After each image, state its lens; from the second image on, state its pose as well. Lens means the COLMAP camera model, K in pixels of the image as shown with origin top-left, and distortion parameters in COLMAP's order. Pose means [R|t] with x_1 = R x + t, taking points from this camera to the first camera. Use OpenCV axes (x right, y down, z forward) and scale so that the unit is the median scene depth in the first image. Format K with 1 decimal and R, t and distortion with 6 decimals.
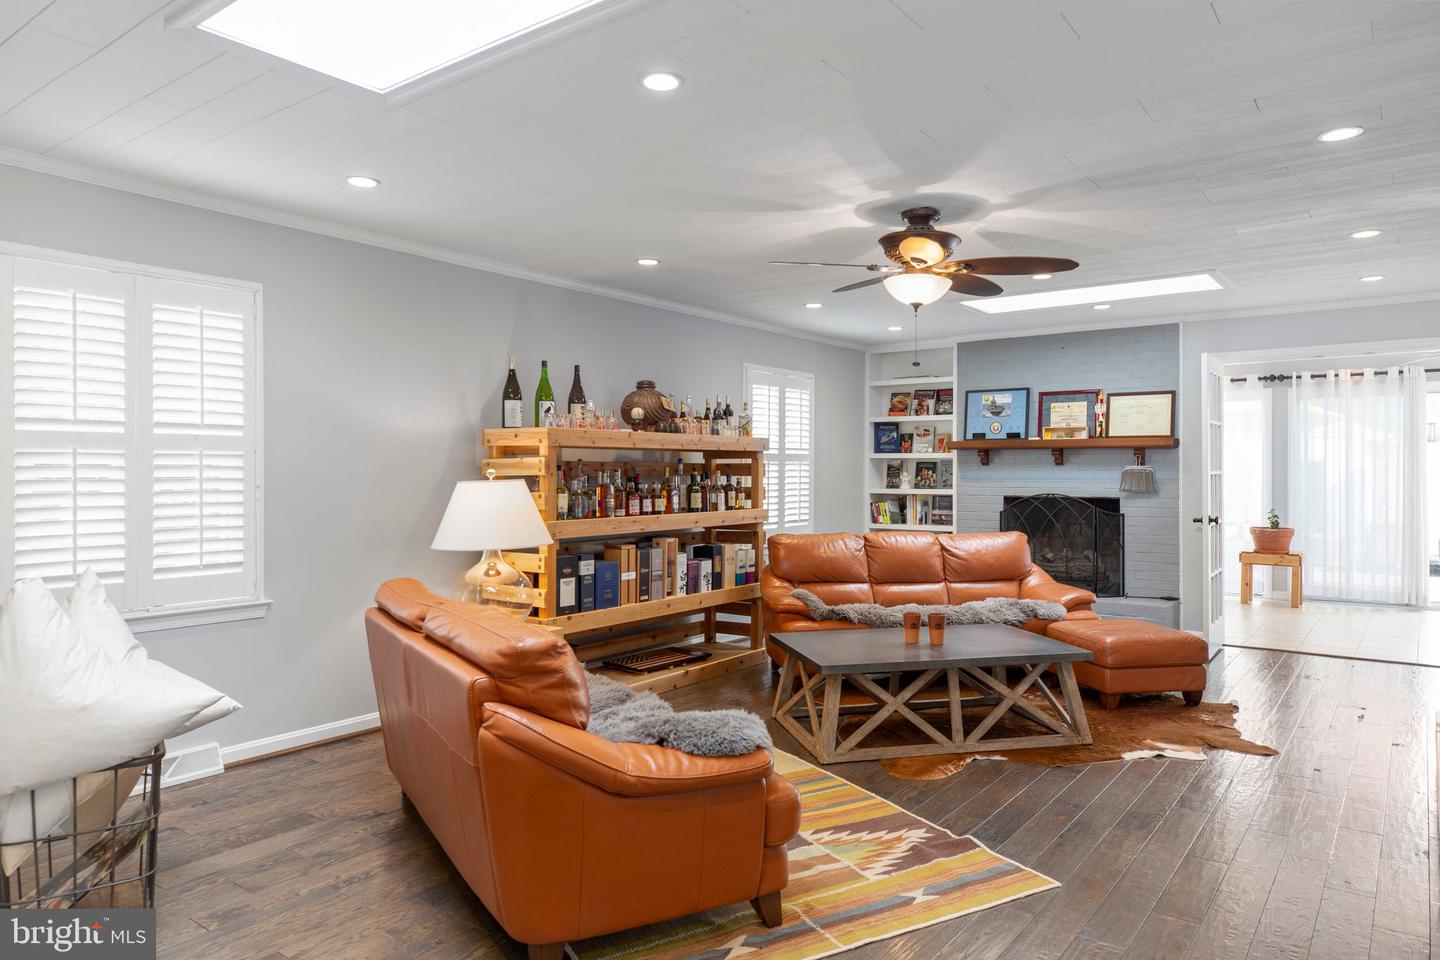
lens RADIAL K [[924.4, 0, 706.7], [0, 924.4, 486.6], [0, 0, 1]] dist [0.004170, 0.003534]
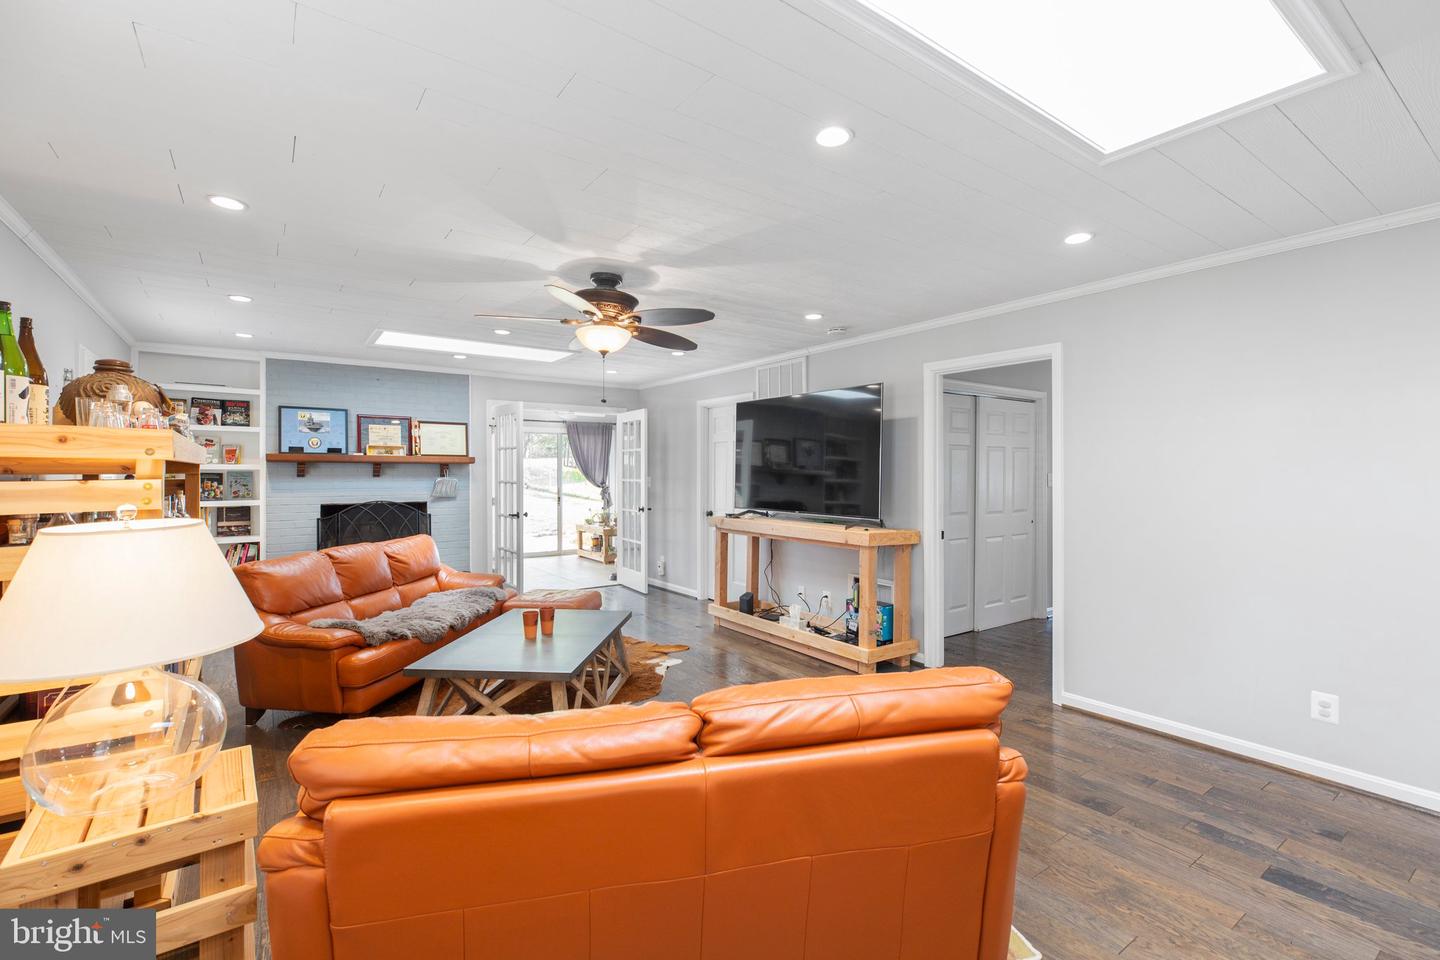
lens RADIAL K [[642.6, 0, 722.9], [0, 642.6, 475.4], [0, 0, 1]] dist [0.003921, 0.000741]
pose [[0.289066, -0.002978, 0.957304, -0.384747], [0.015687, 0.999876, -0.001626, -0.022185], [-0.957180, 0.015488, 0.289077, 0.438607]]
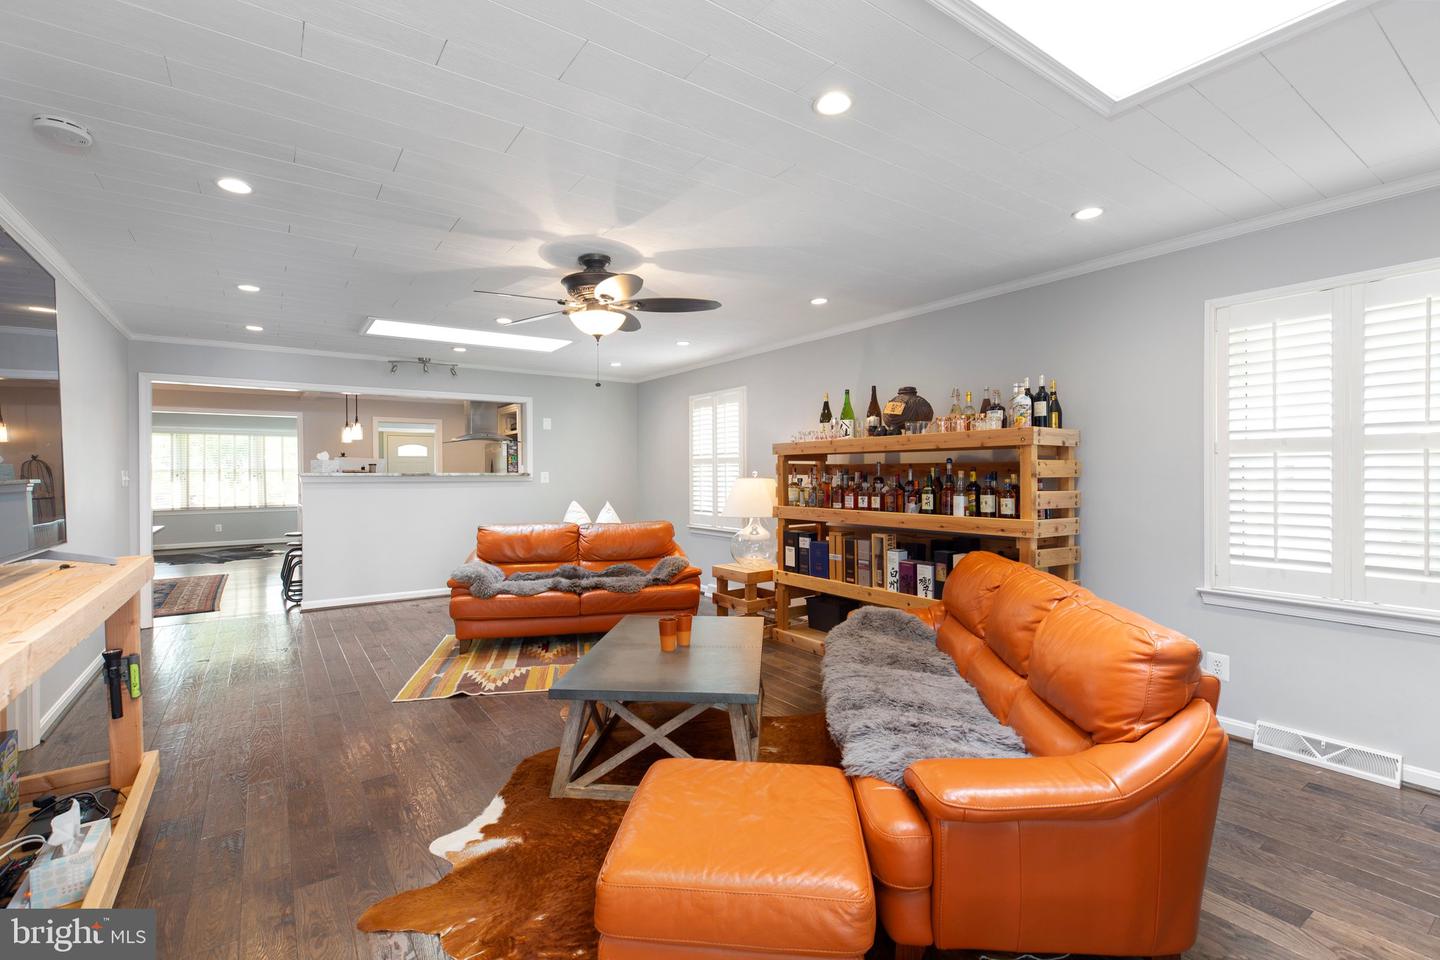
lens RADIAL K [[642.6, 0, 716.4], [0, 642.6, 481.6], [0, 0, 1]] dist [0.003921, 0.000741]
pose [[-0.302167, 0.014789, -0.953140, 0.708670], [-0.010752, 0.999763, 0.018921, -0.016530], [0.953194, 0.015966, -0.301937, 1.011924]]
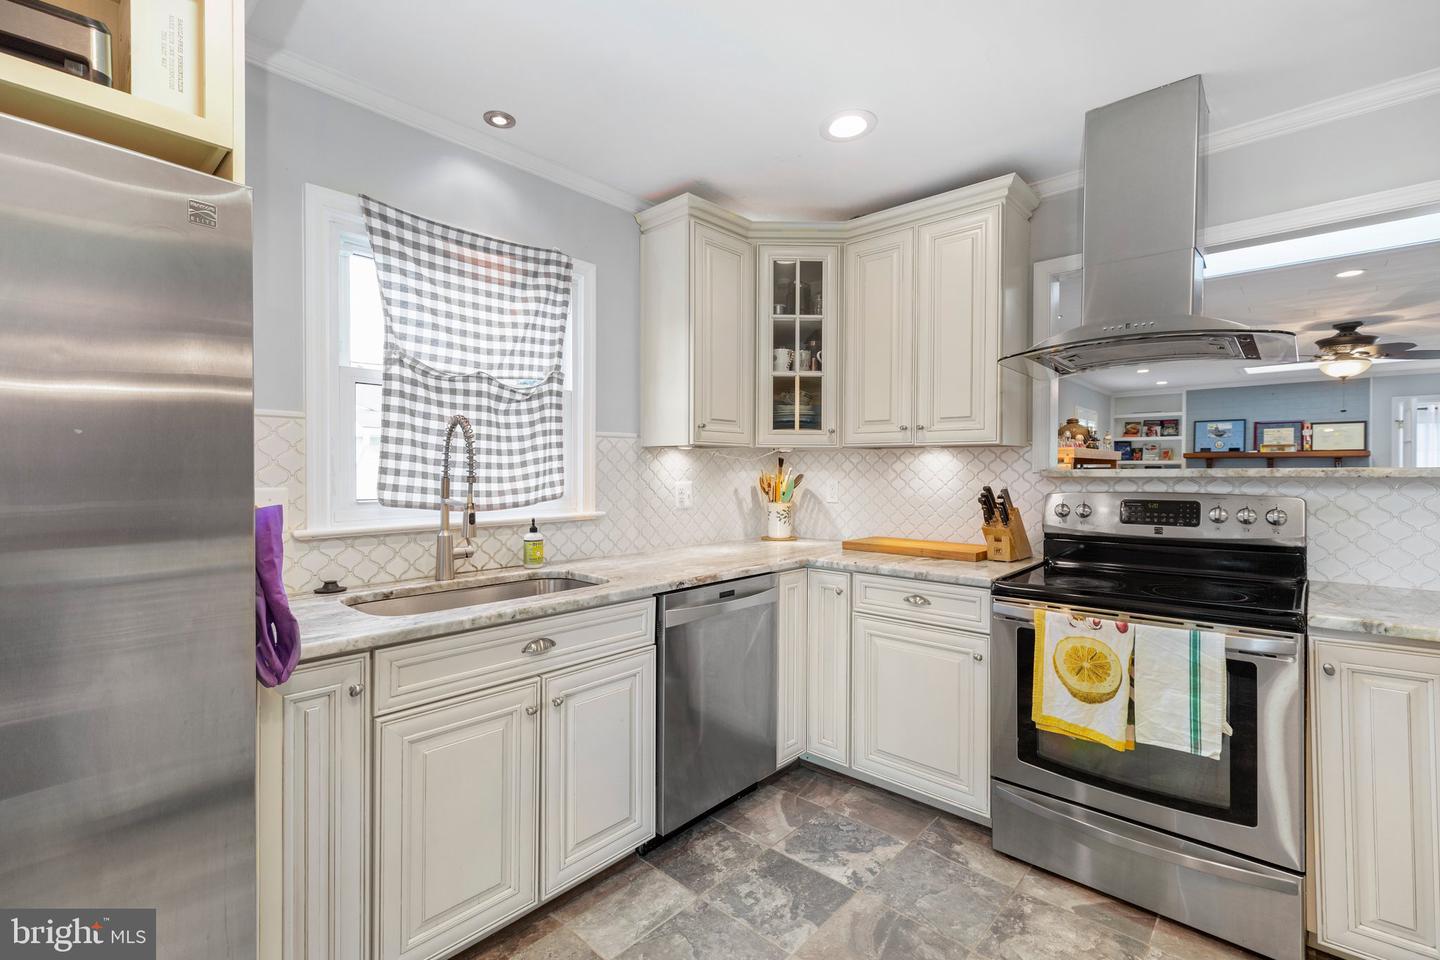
lens RADIAL K [[642.6, 0, 712.0], [0, 642.6, 475.7], [0, 0, 1]] dist [0.003921, 0.000741]
pose [[0.995372, 0.002468, -0.096068, -0.611046], [-0.003515, 0.999936, -0.010724, 0.005764], [0.096035, 0.011012, 0.995317, -0.240555]]
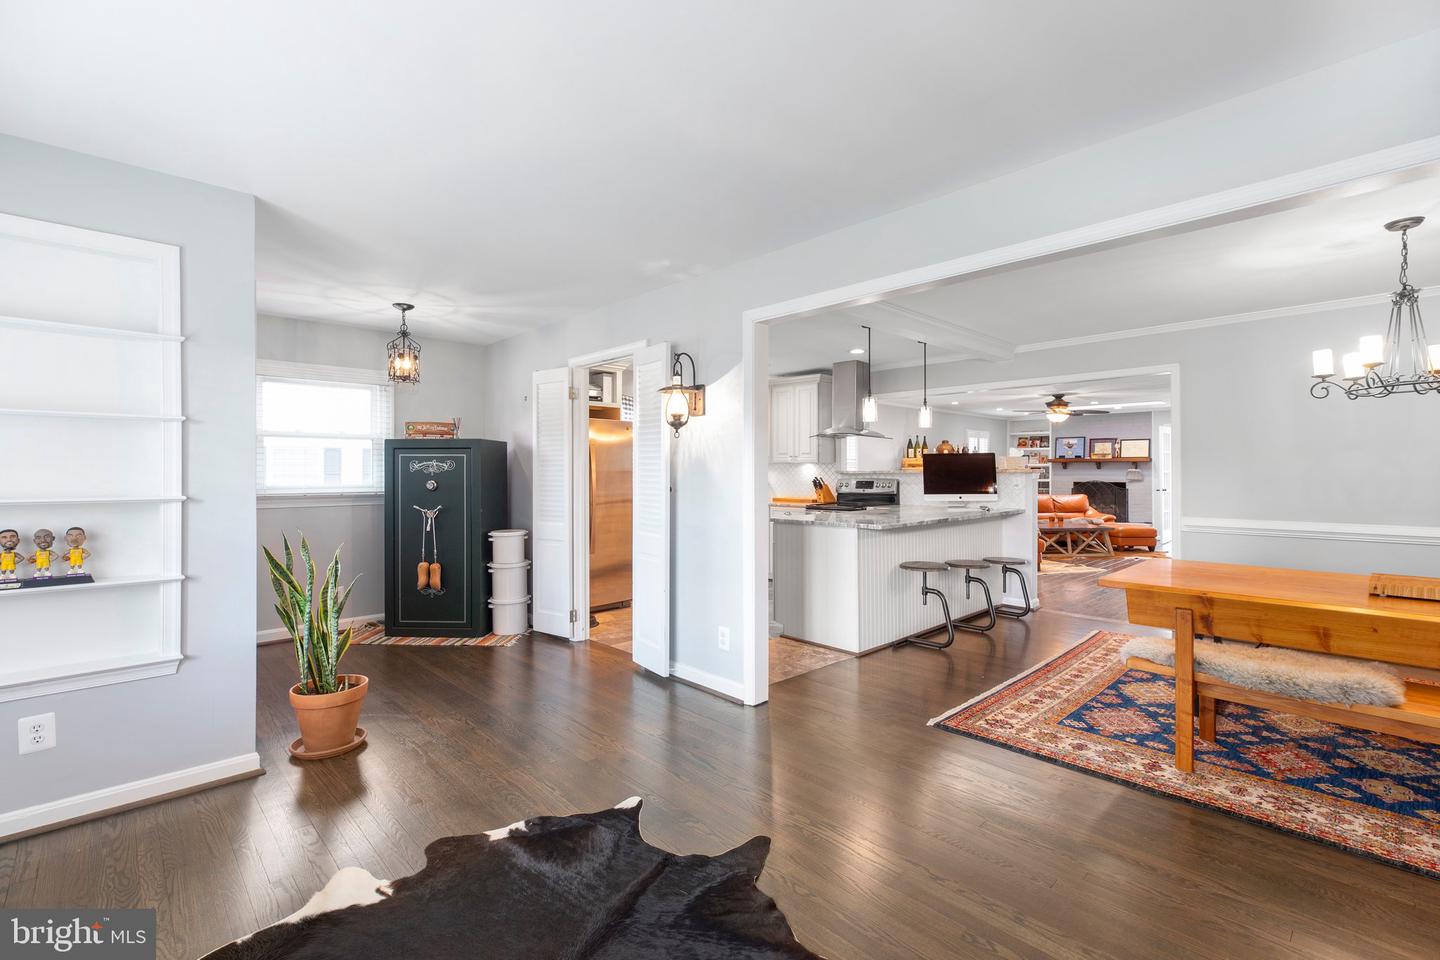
lens RADIAL K [[642.6, 0, 708.1], [0, 642.6, 476.1], [0, 0, 1]] dist [0.003921, 0.000741]
pose [[0.985822, 0.000430, -0.167797, -0.459025], [-0.002199, 0.999944, -0.010361, 0.020189], [0.167783, 0.010583, 0.985767, -1.107580]]
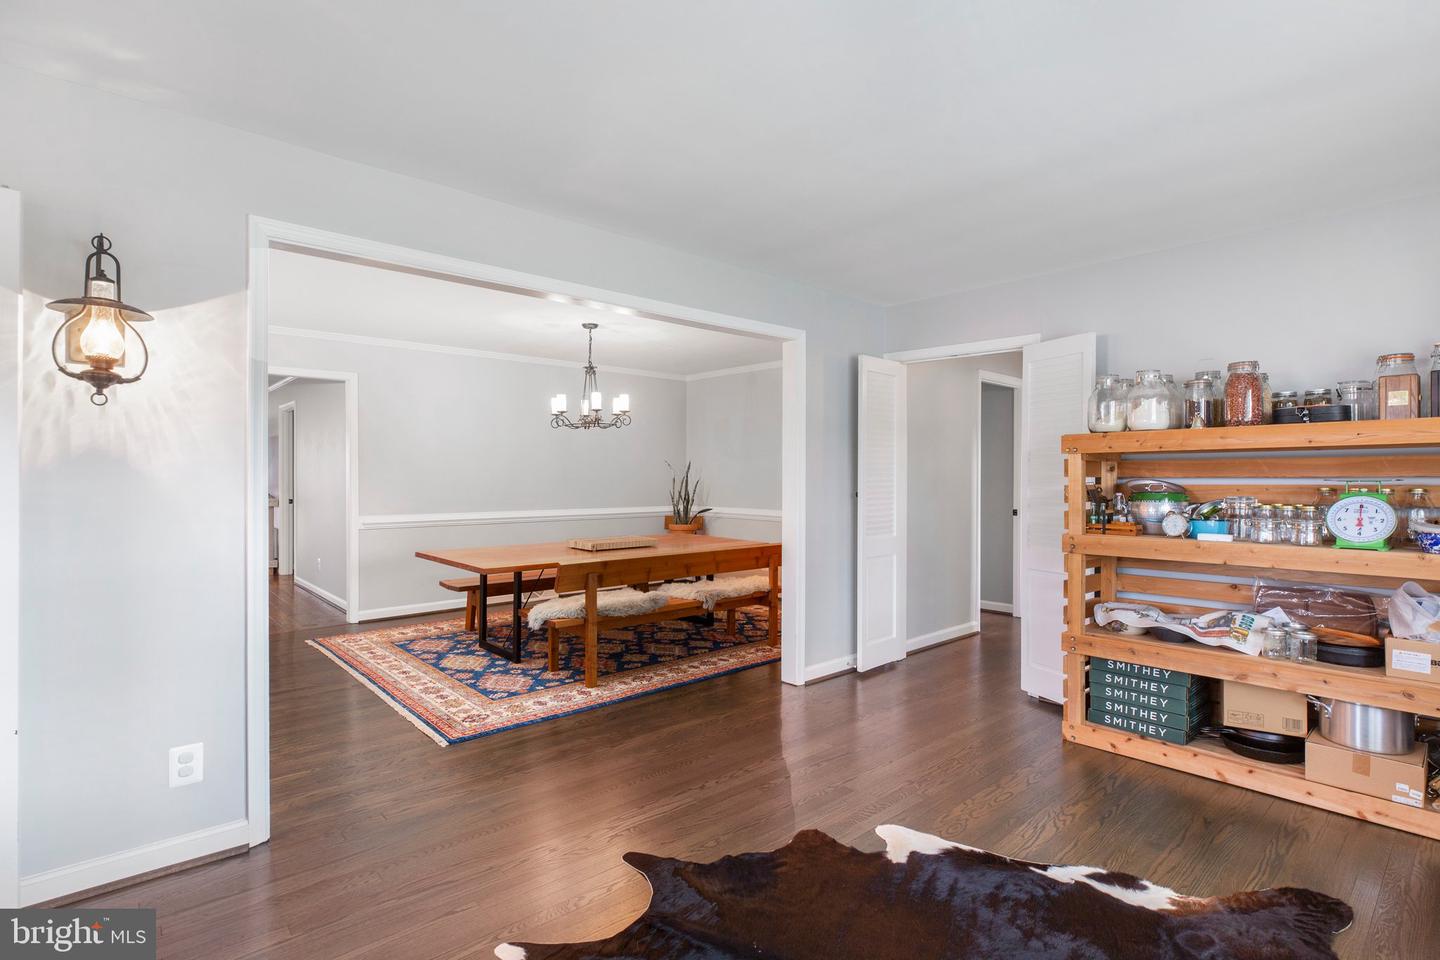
lens RADIAL K [[688.0, 0, 724.3], [0, 688.0, 480.5], [0, 0, 1]] dist [-0.005675, 0.001973]
pose [[0.197308, -0.006015, 0.980323, -0.870603], [0.012829, 0.999911, 0.003553, 0.015760], [-0.980258, 0.011875, 0.197368, -0.851359]]
